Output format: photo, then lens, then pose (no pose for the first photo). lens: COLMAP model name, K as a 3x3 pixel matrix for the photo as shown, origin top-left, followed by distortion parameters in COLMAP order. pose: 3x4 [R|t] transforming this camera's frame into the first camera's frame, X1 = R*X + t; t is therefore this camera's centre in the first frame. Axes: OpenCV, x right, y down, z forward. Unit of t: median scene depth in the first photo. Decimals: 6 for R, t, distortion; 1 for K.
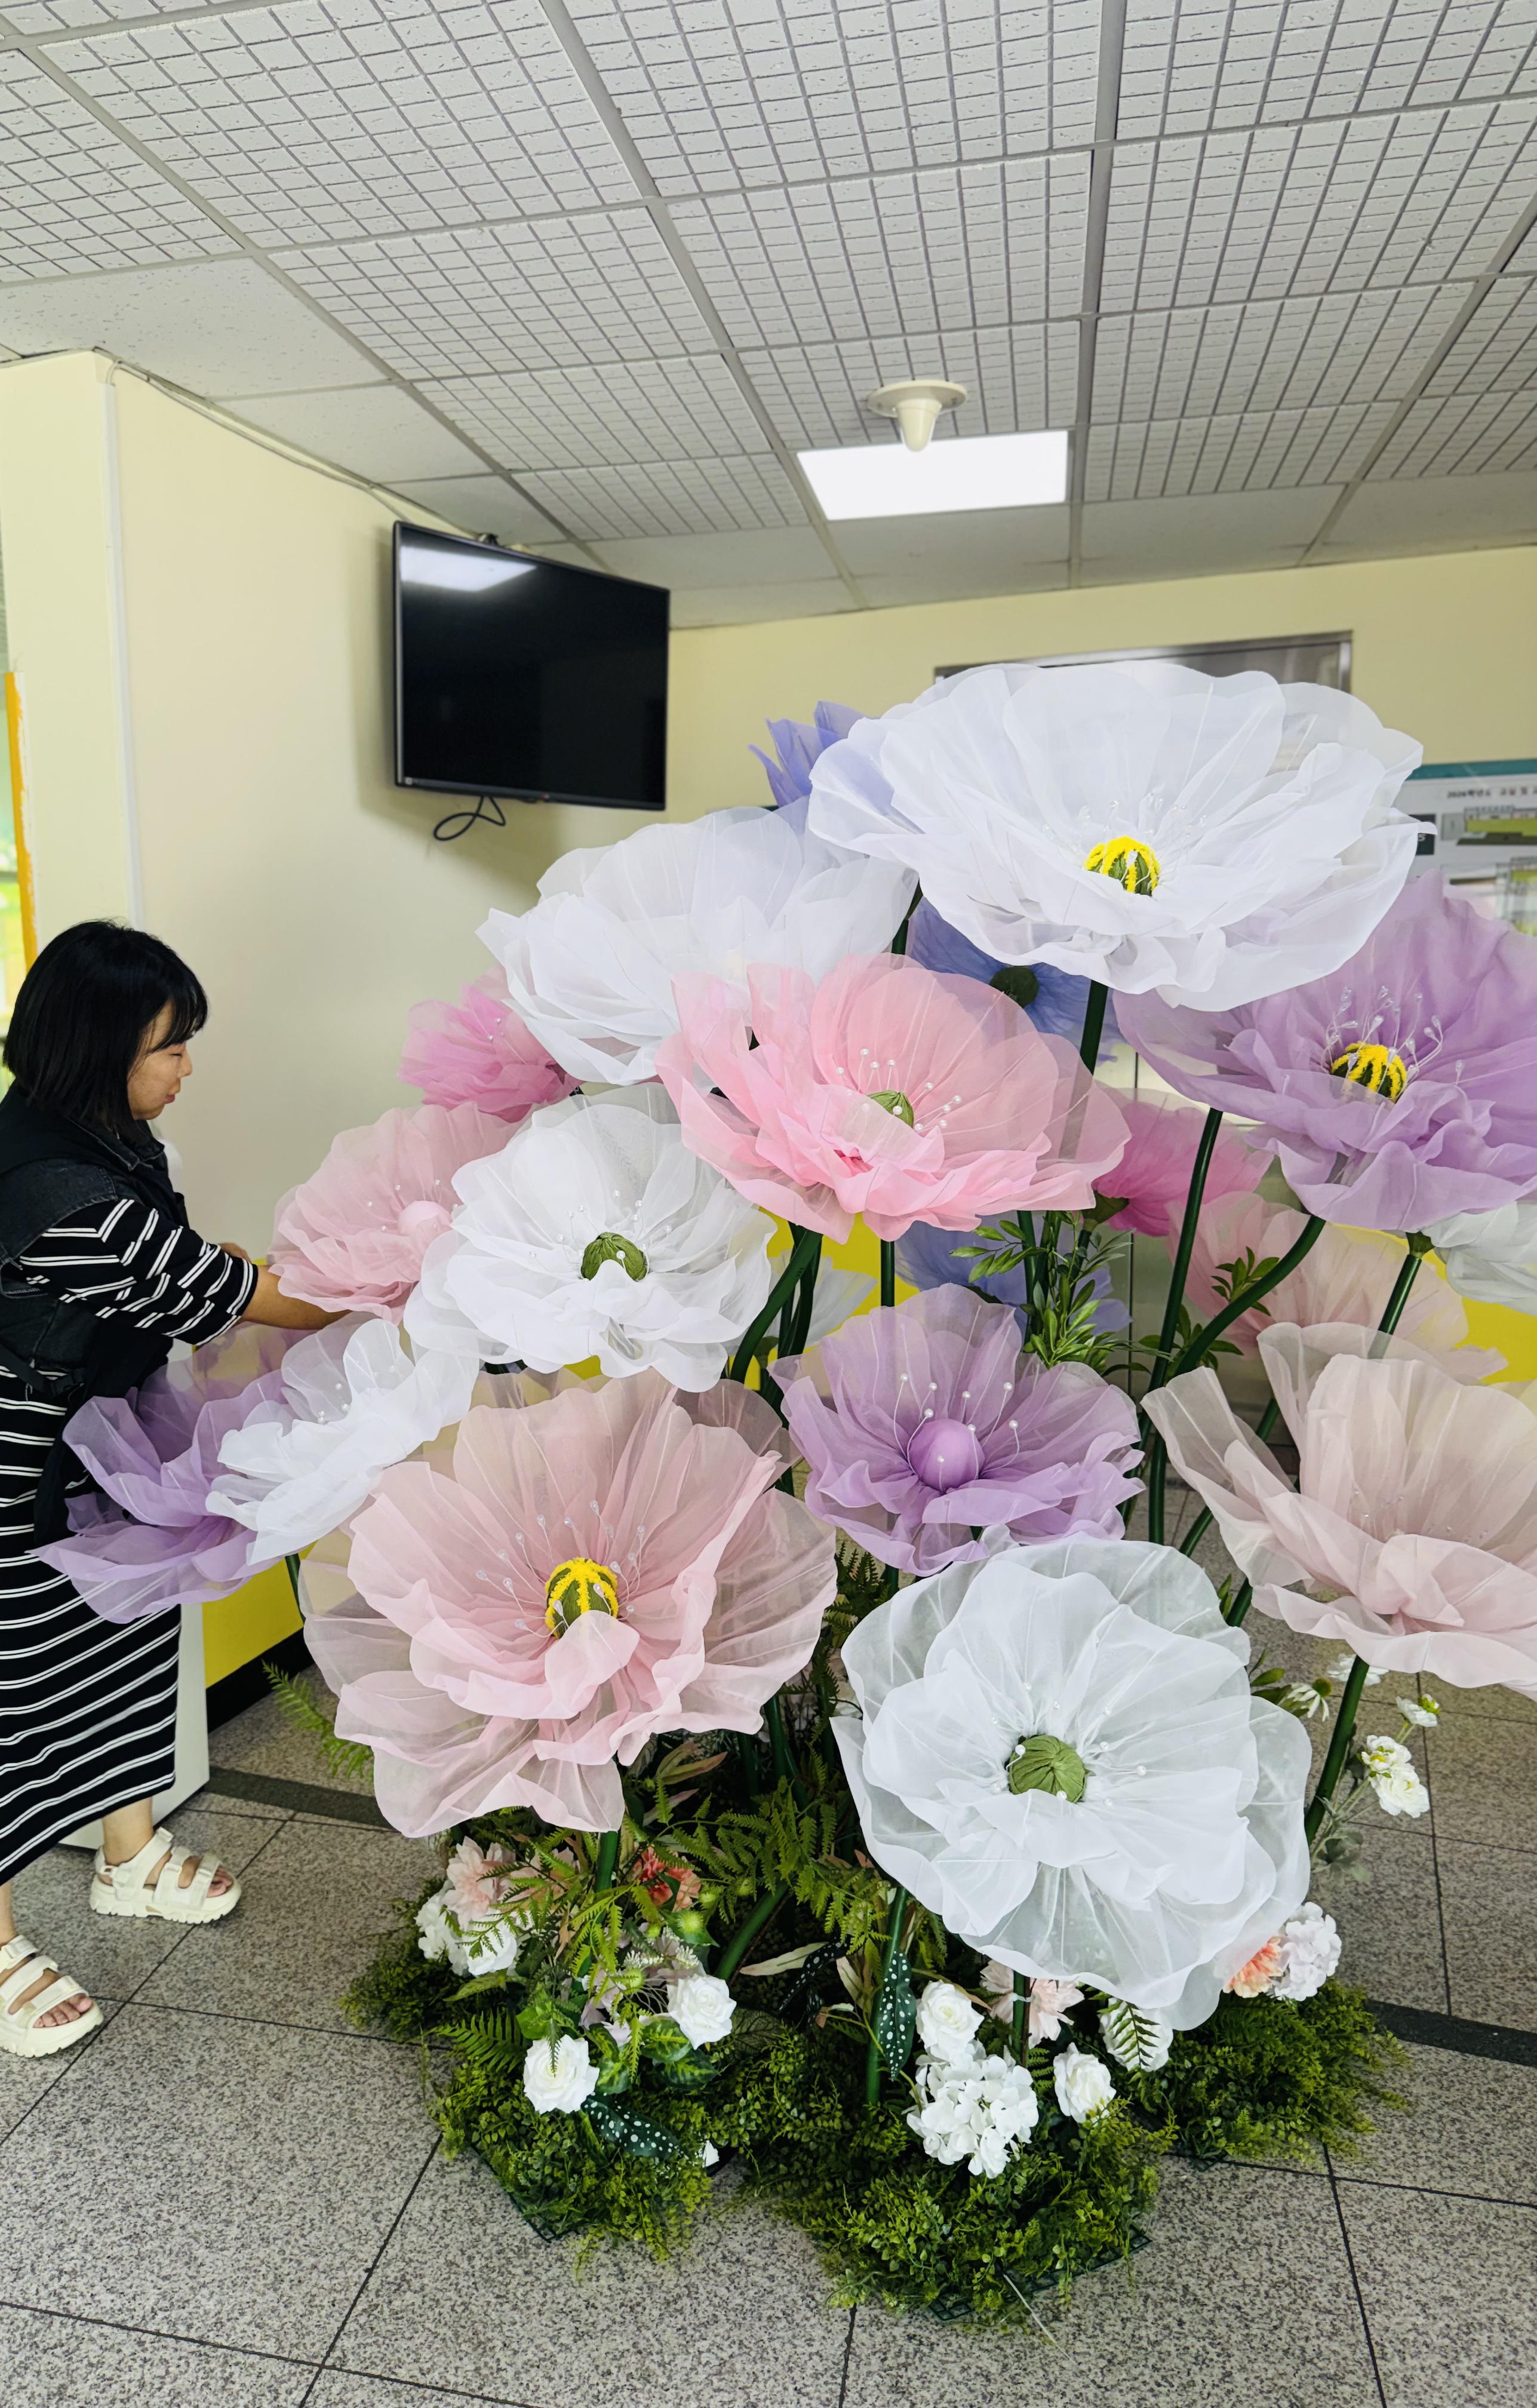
lens RADIAL K [[1675.6, 0, 636.0], [0, 1675.6, 1212.8], [0, 0, 1]] dist [-0.005974, -0.007224]
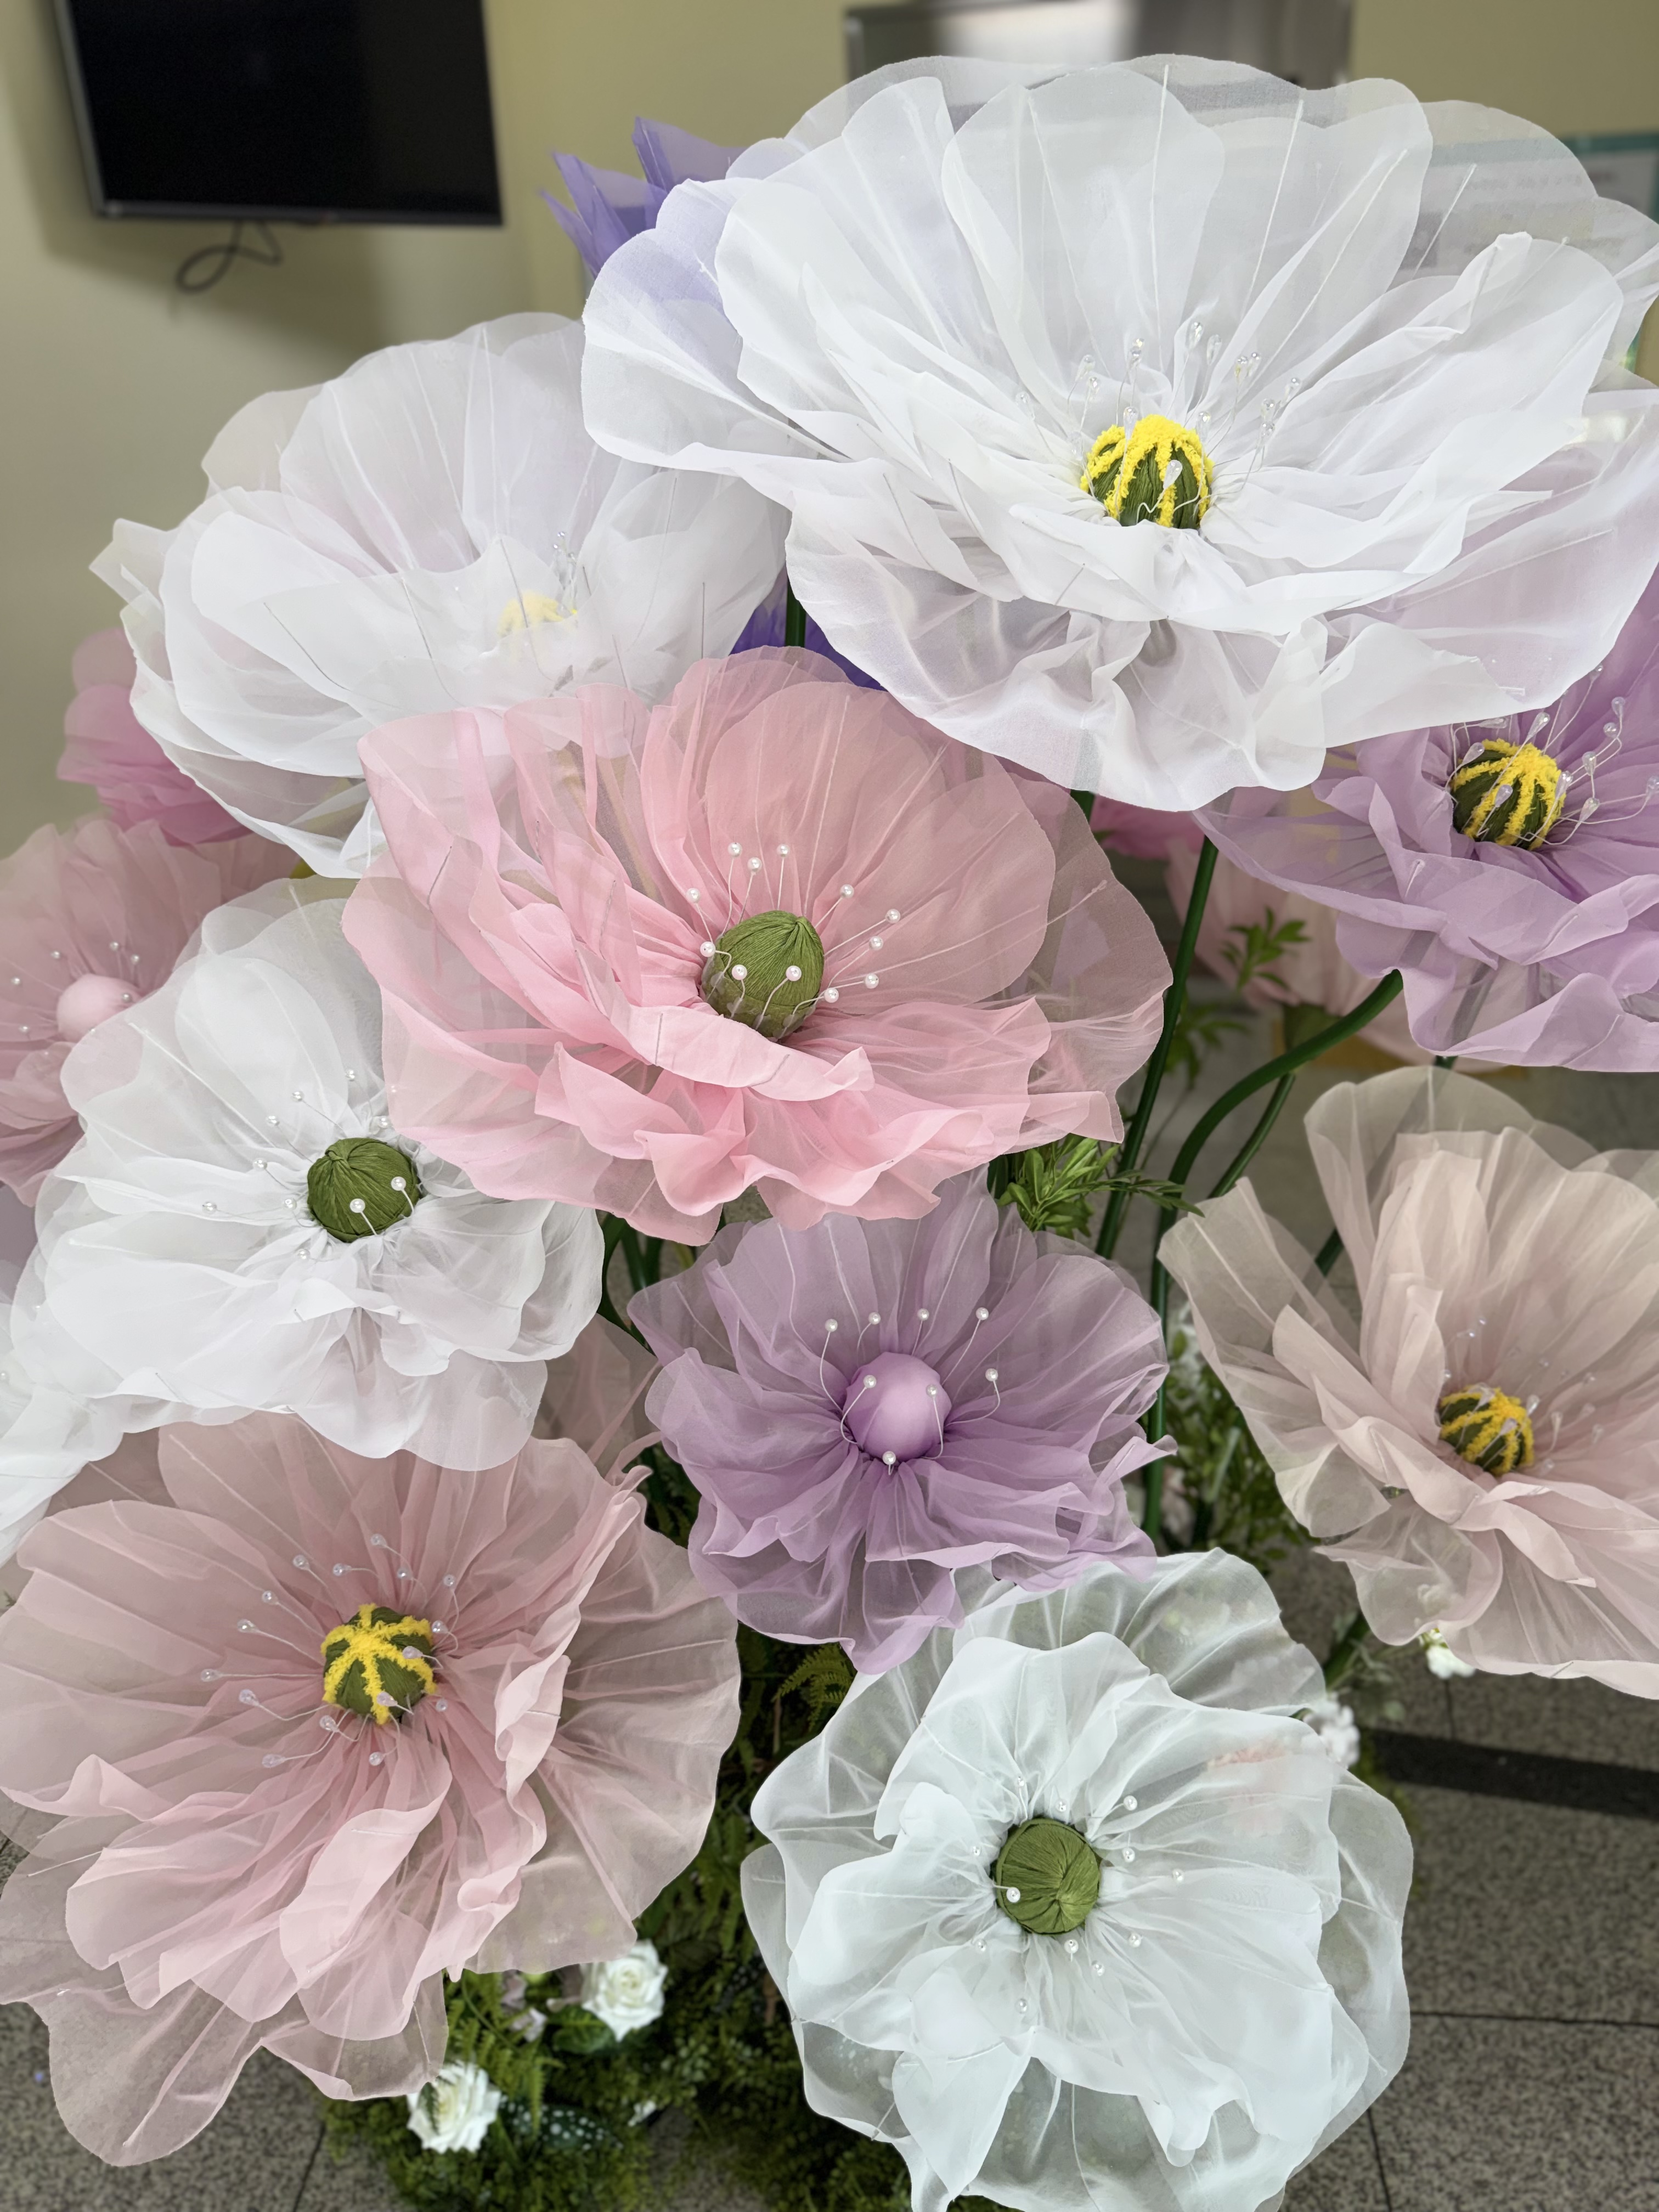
lens RADIAL K [[1555.4, 0, 837.6], [0, 1555.4, 1108.5], [0, 0, 1]] dist [-0.015129, -0.003931]
pose [[0.986947, -0.095133, 0.129947, 0.085469], [0.050031, 0.948073, 0.314094, -0.159162], [-0.153080, -0.303493, 0.940457, 0.412917]]
